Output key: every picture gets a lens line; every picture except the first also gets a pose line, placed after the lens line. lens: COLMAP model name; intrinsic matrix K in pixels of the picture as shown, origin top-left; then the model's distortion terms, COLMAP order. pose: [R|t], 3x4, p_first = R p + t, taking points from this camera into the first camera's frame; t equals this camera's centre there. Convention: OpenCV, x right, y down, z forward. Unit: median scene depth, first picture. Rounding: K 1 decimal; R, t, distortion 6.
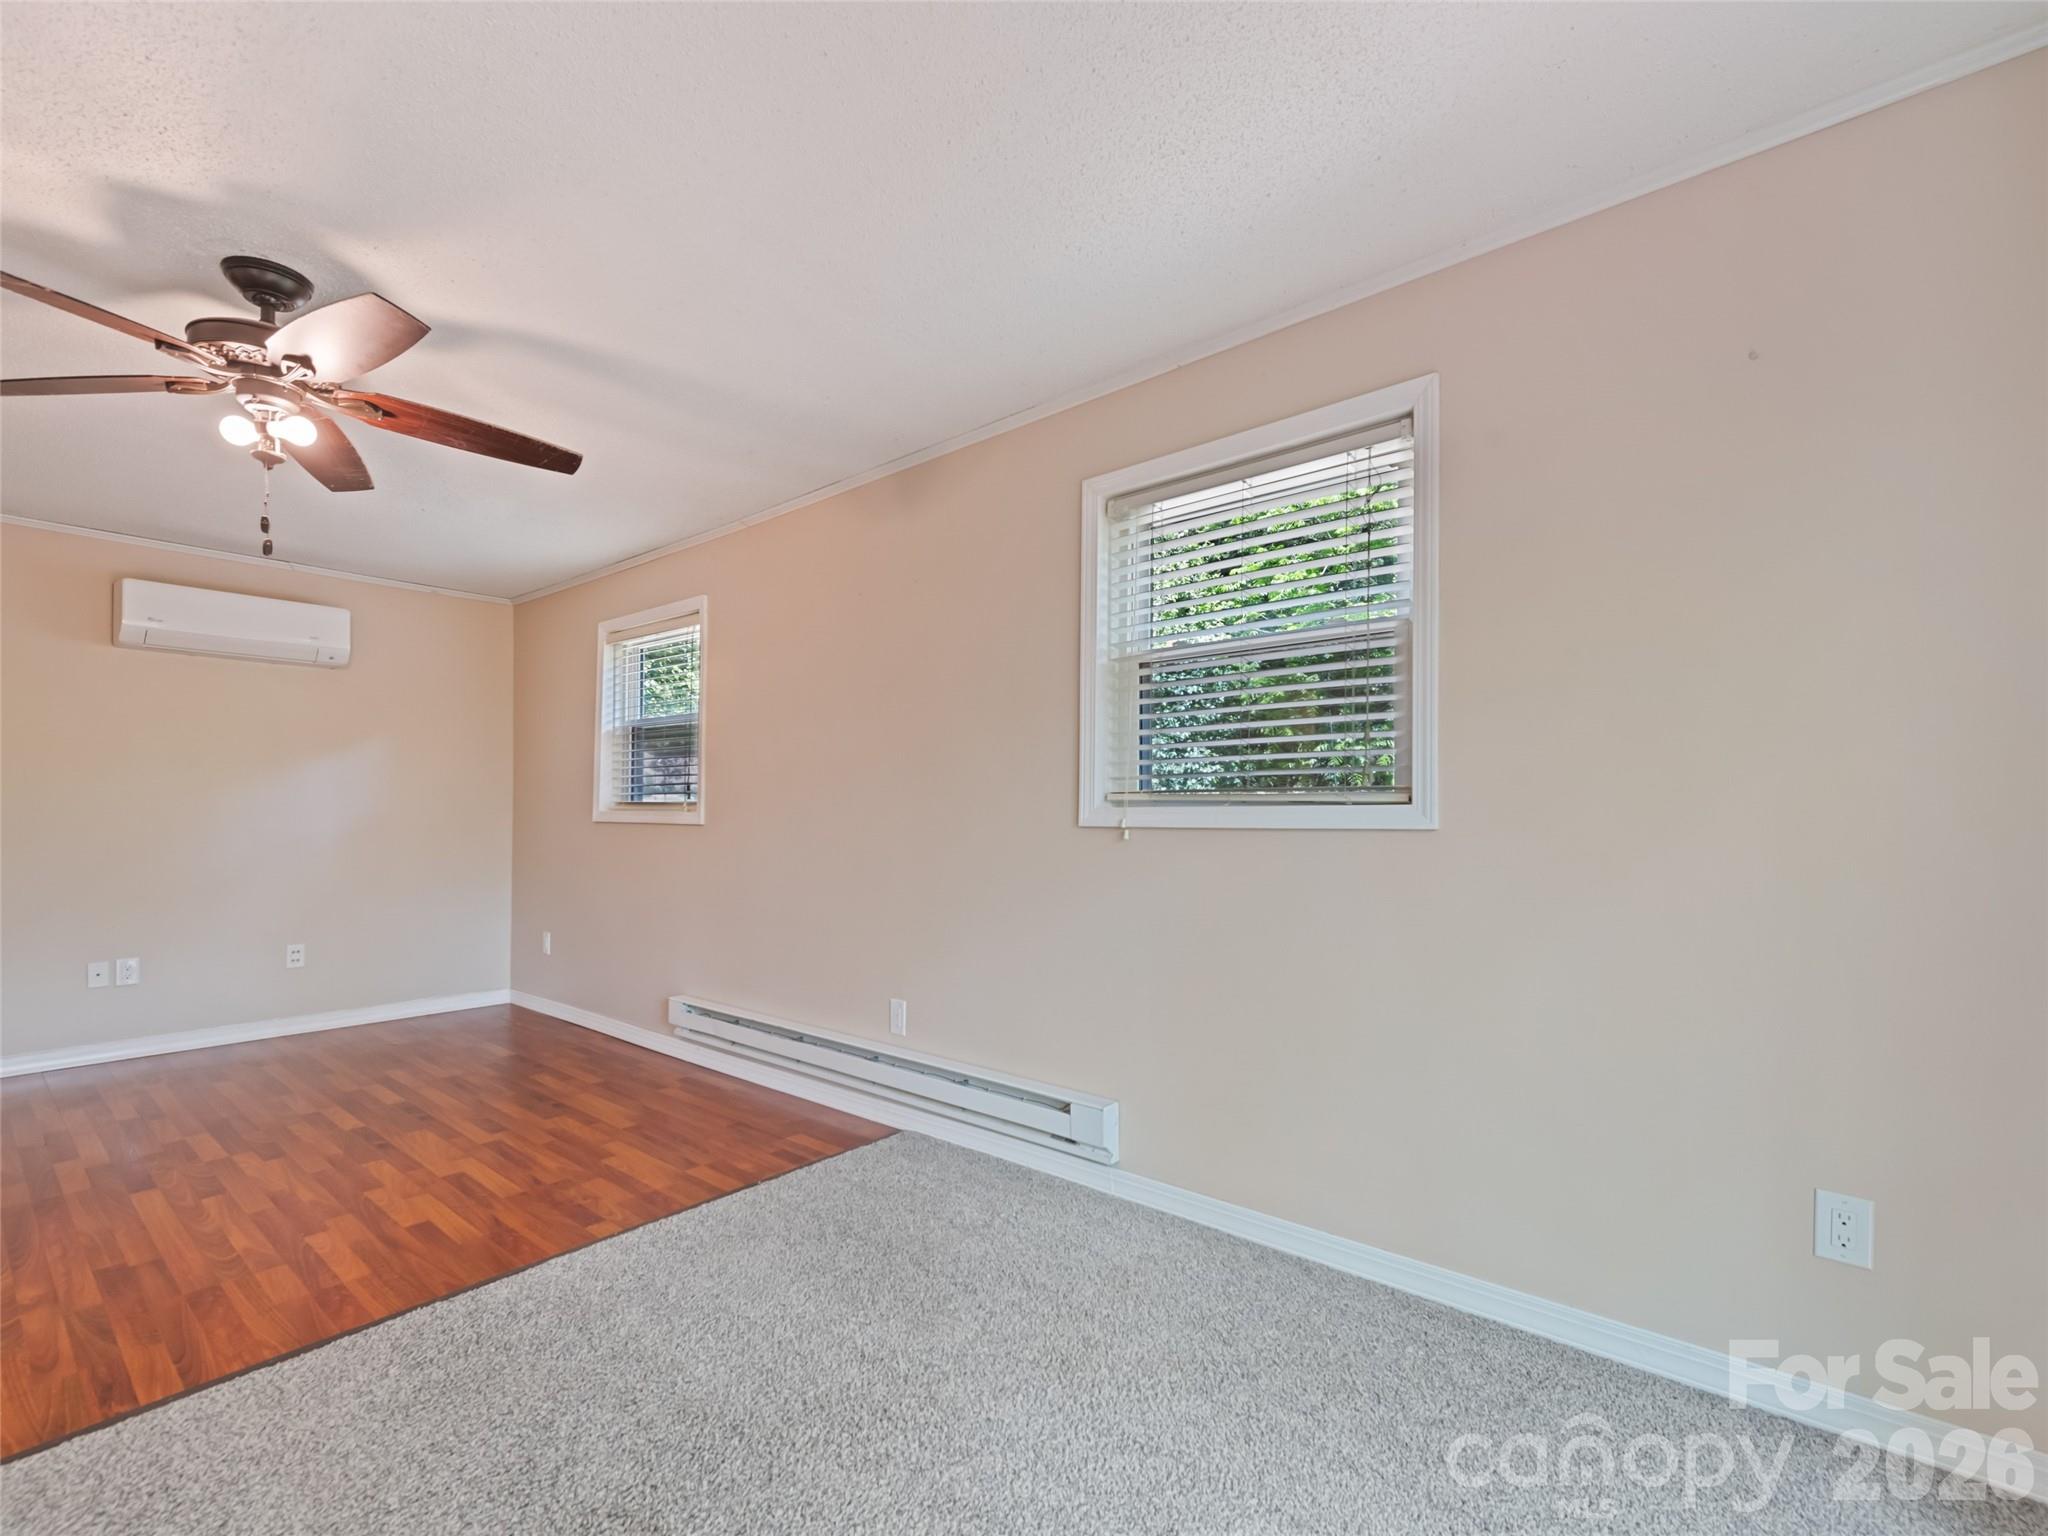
lens RADIAL K [[911.9, 0, 1022.8], [0, 911.9, 787.6], [0, 0, 1]] dist [0.008321, -0.000952]
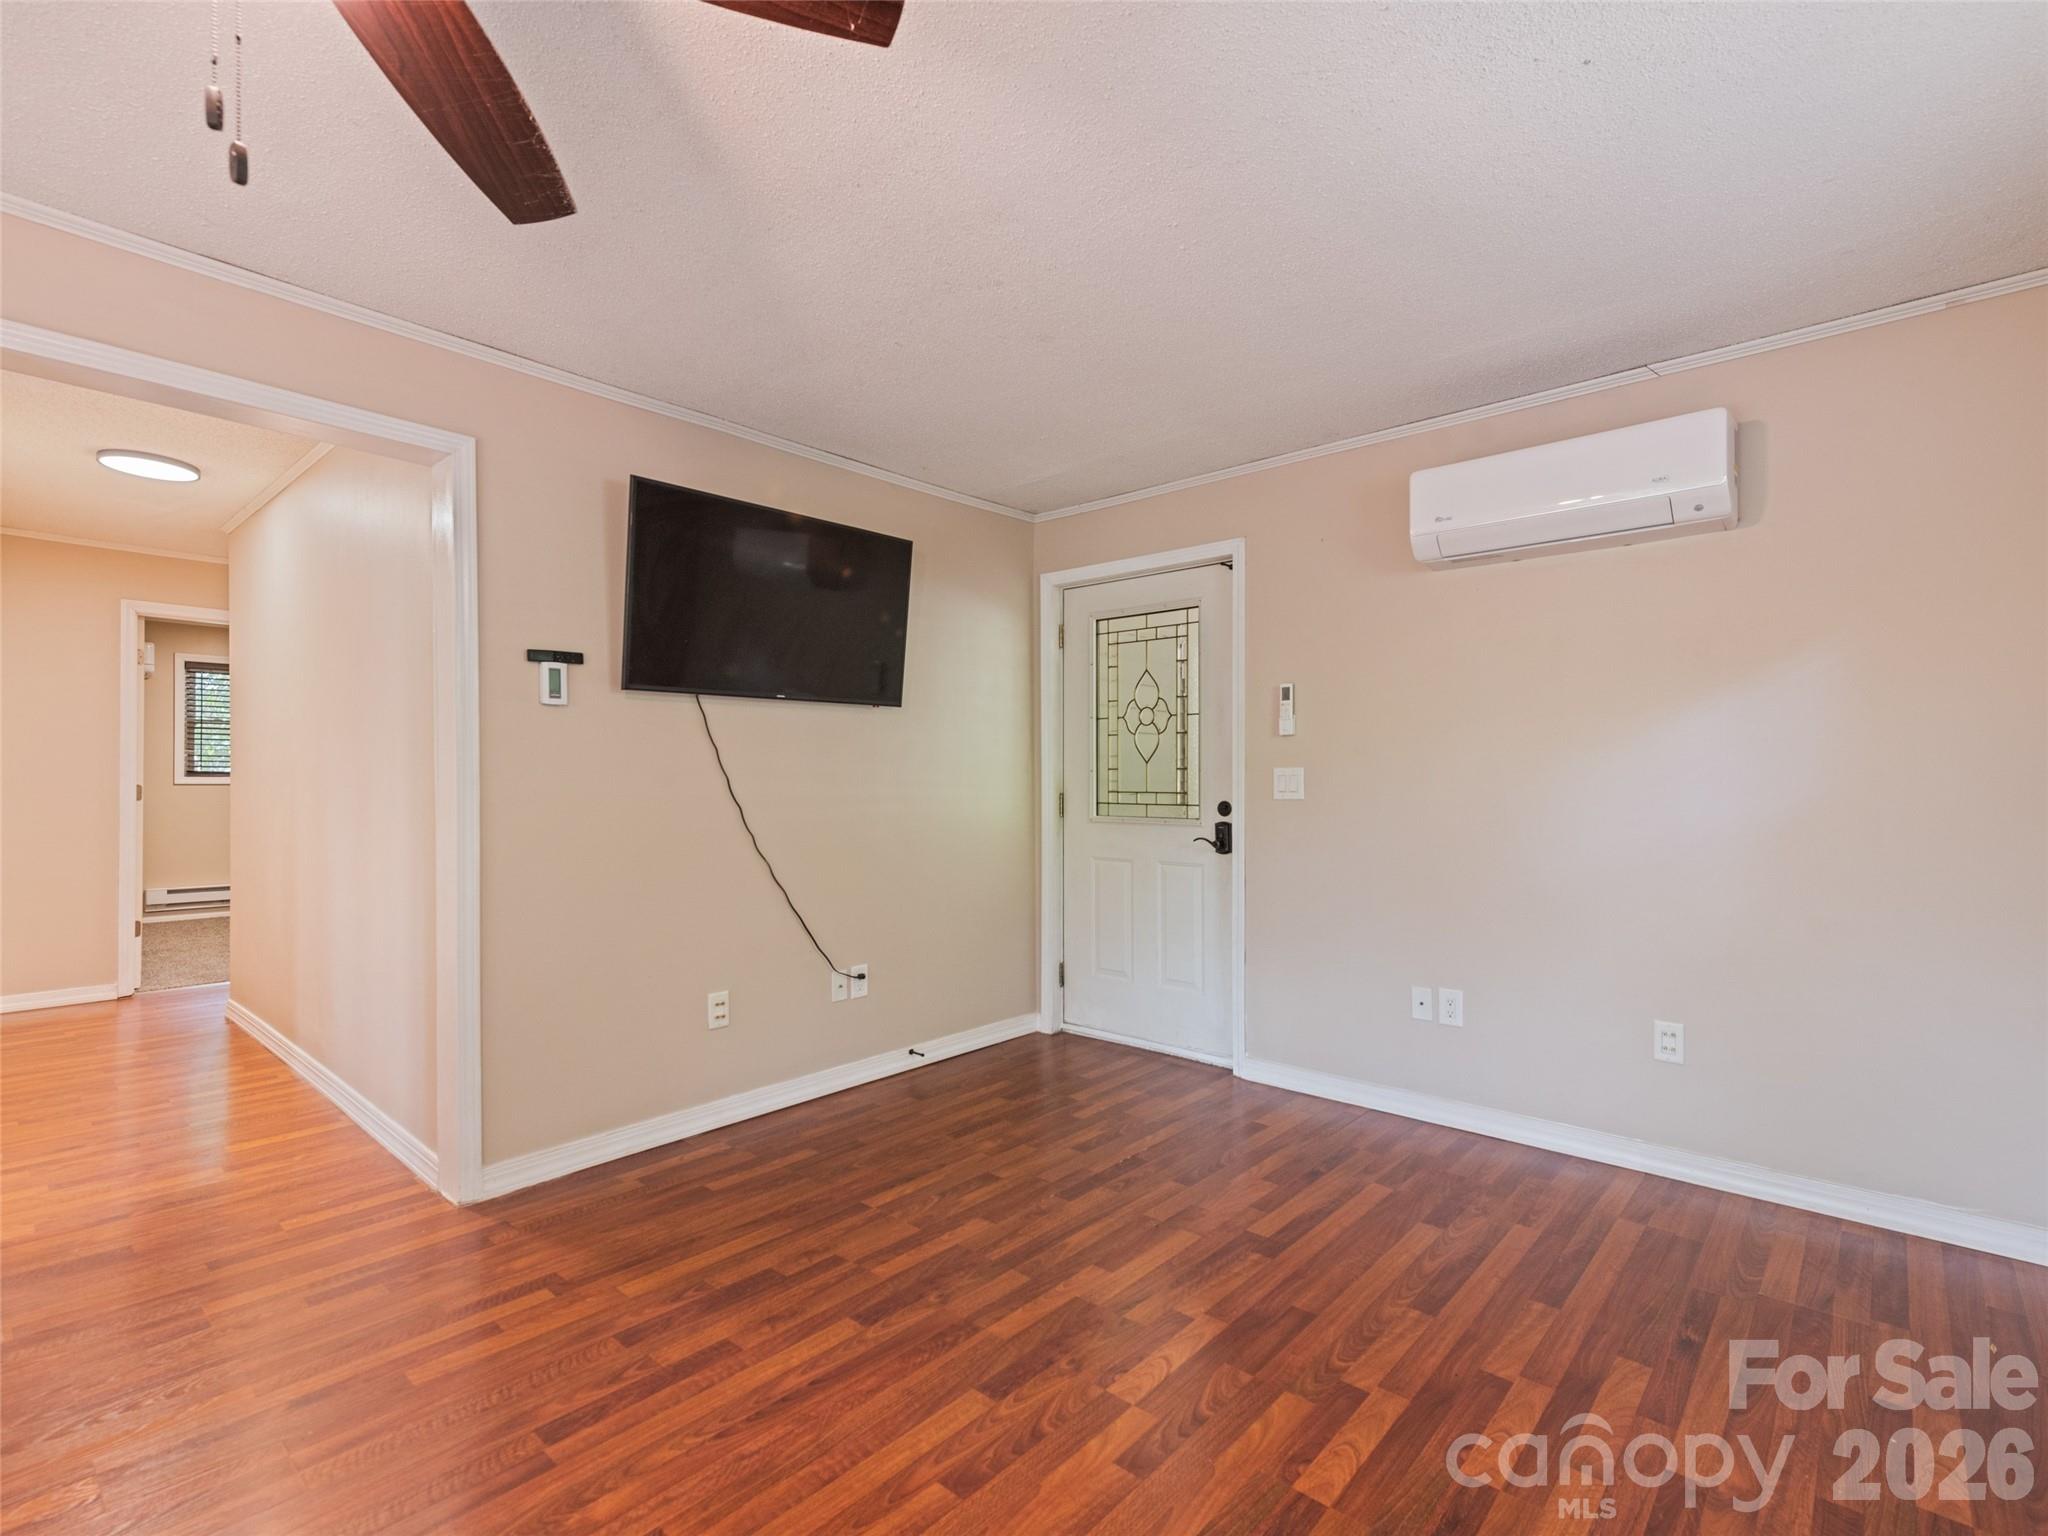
lens RADIAL K [[961.1, 0, 1027.3], [0, 961.1, 772.0], [0, 0, 1]] dist [0.013841, -0.000634]
pose [[-0.030072, -0.014347, -0.999445, -0.240923], [0.022725, 0.999629, -0.015033, 0.020633], [0.999289, -0.023164, -0.029735, 0.868591]]
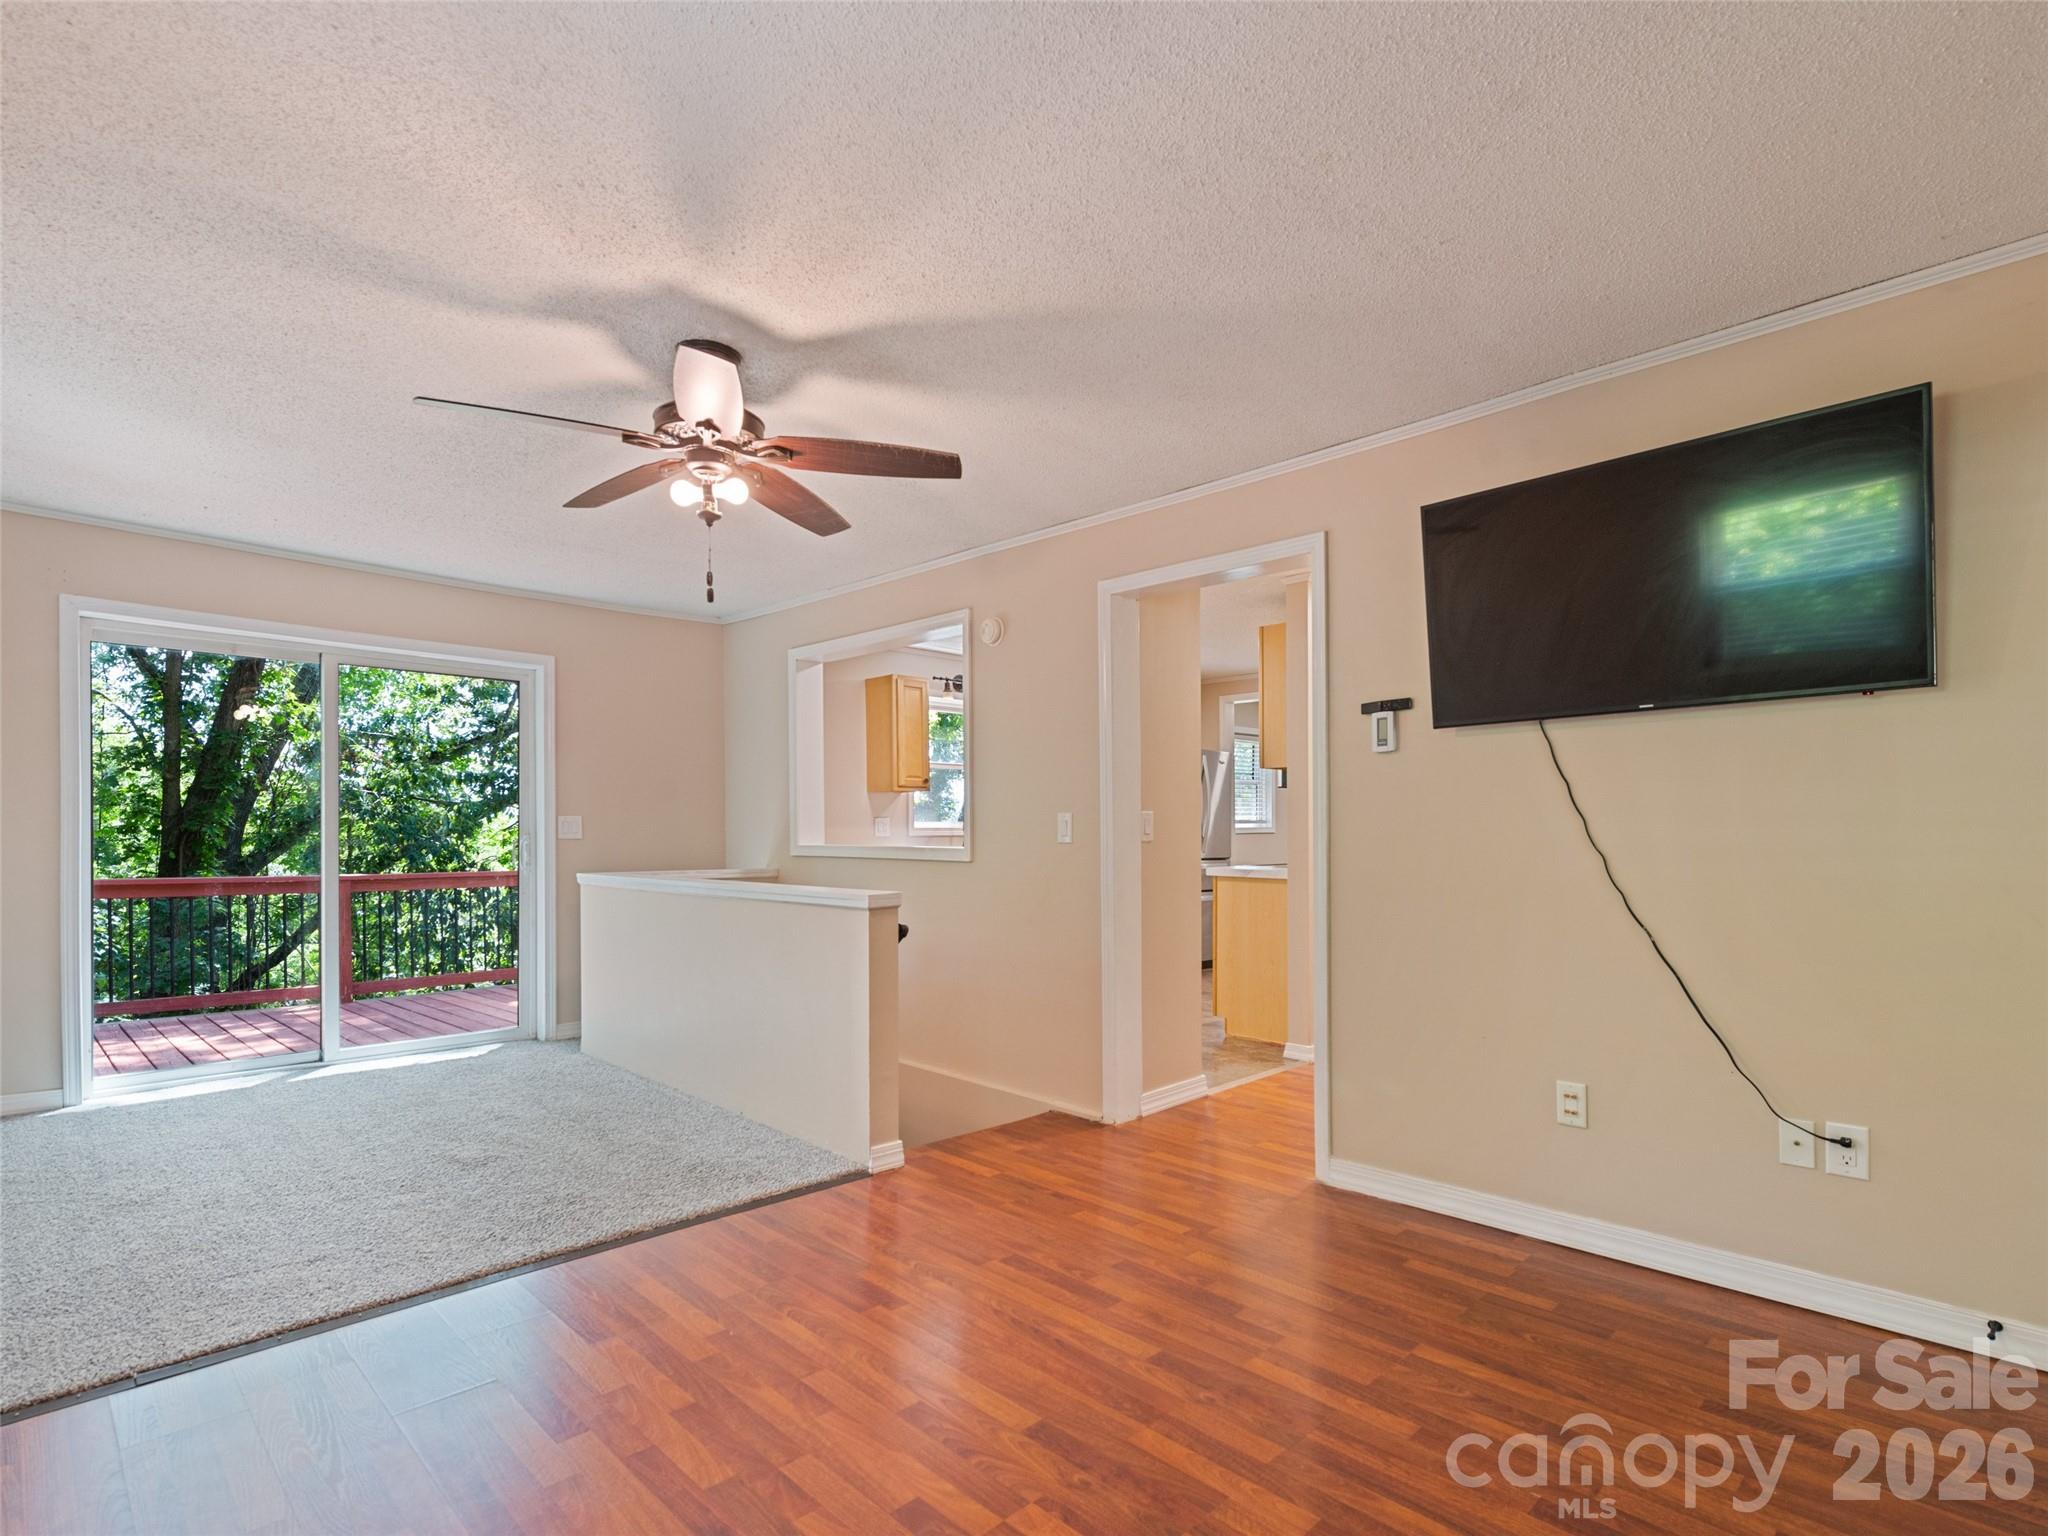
lens RADIAL K [[1026.9, 0, 1027.4], [0, 1026.9, 831.0], [0, 0, 1]] dist [0.016173, -0.000396]
pose [[-0.996206, -0.002879, 0.086977, -0.833886], [-0.004991, 0.999698, -0.024067, 0.037392], [-0.086882, -0.024410, -0.995920, 1.412980]]
